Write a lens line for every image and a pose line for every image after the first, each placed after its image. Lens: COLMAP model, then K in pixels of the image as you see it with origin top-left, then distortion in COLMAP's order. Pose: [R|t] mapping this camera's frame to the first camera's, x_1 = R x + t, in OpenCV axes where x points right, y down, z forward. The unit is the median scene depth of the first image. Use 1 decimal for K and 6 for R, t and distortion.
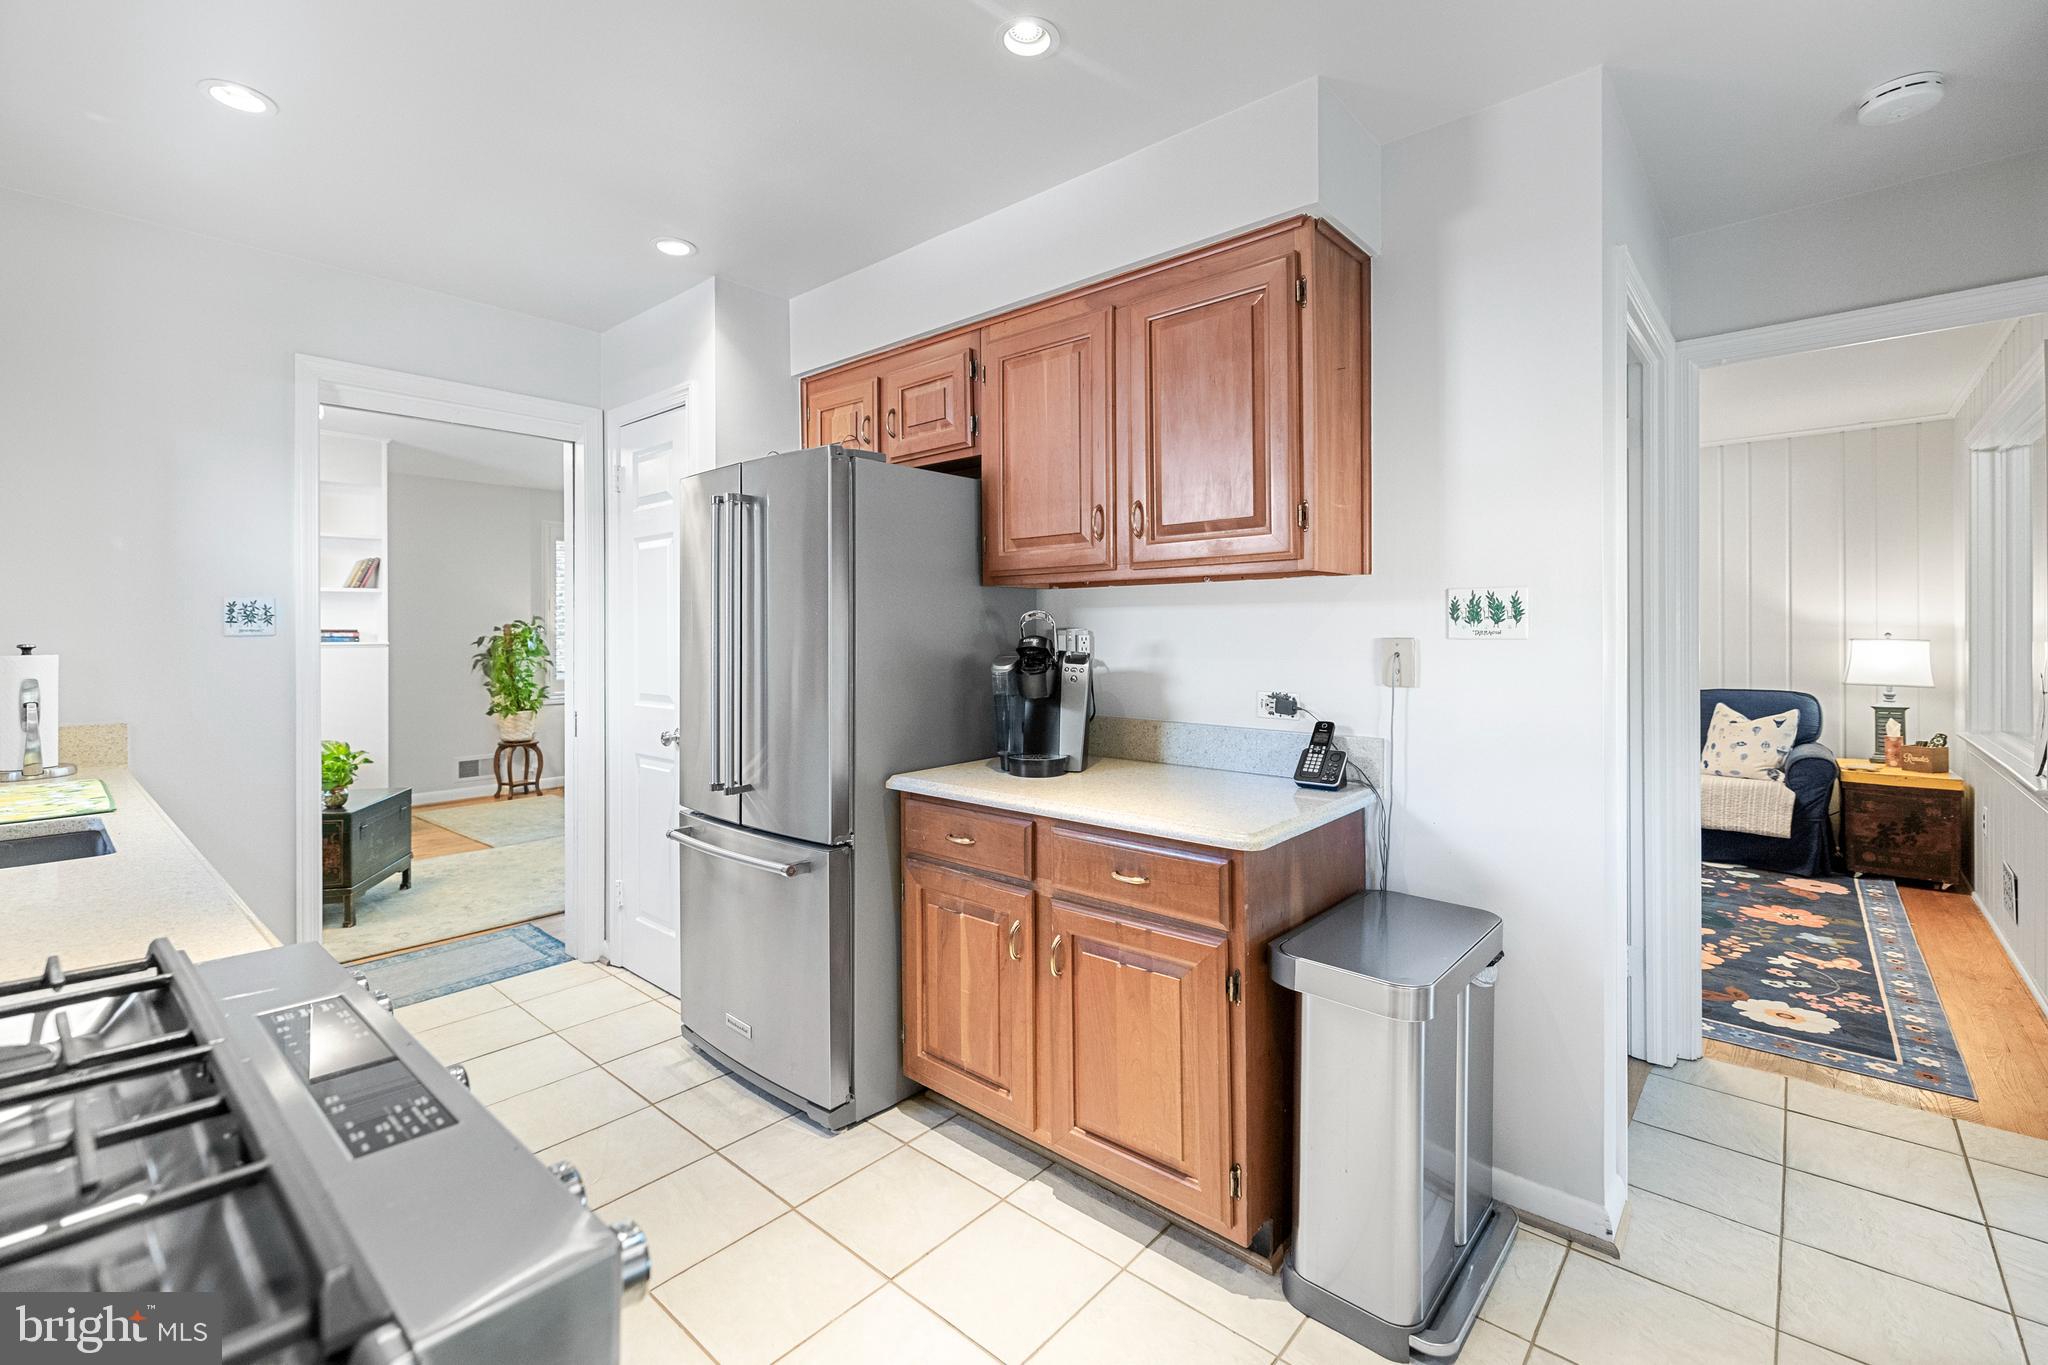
lens RADIAL K [[890.8, 0, 1043.4], [0, 890.8, 628.3], [0, 0, 1]] dist [-0.001423, -0.000116]
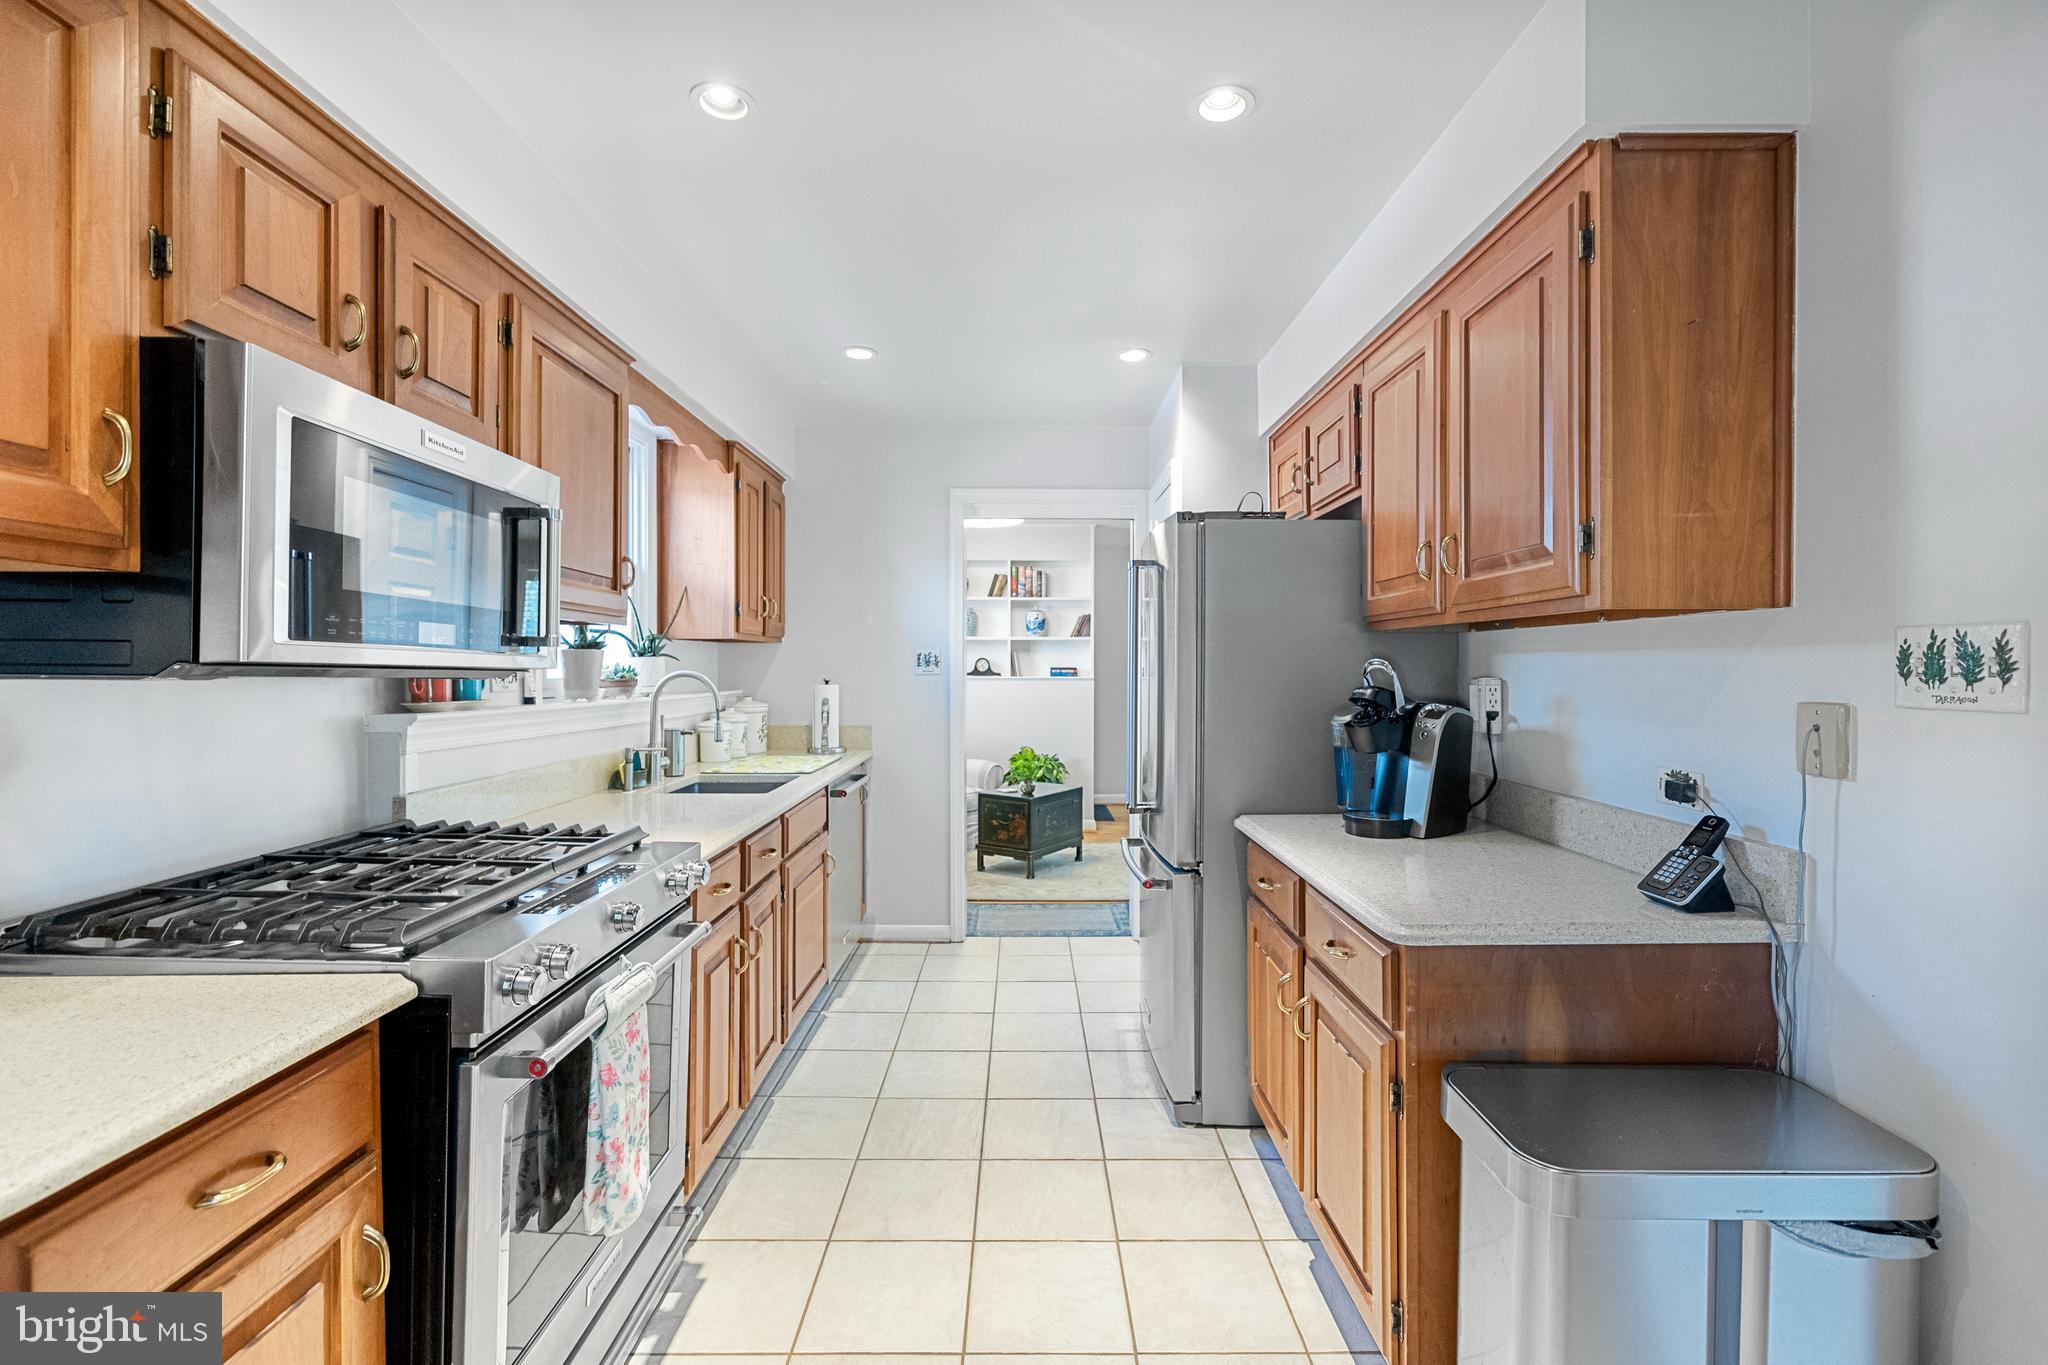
lens RADIAL K [[890.8, 0, 1037.2], [0, 890.8, 671.4], [0, 0, 1]] dist [-0.001423, -0.000116]
pose [[0.661771, 0.009354, -0.749648, 0.483050], [-0.001083, 0.999933, 0.011521, -0.018299], [0.749706, -0.006812, 0.661736, 0.123386]]
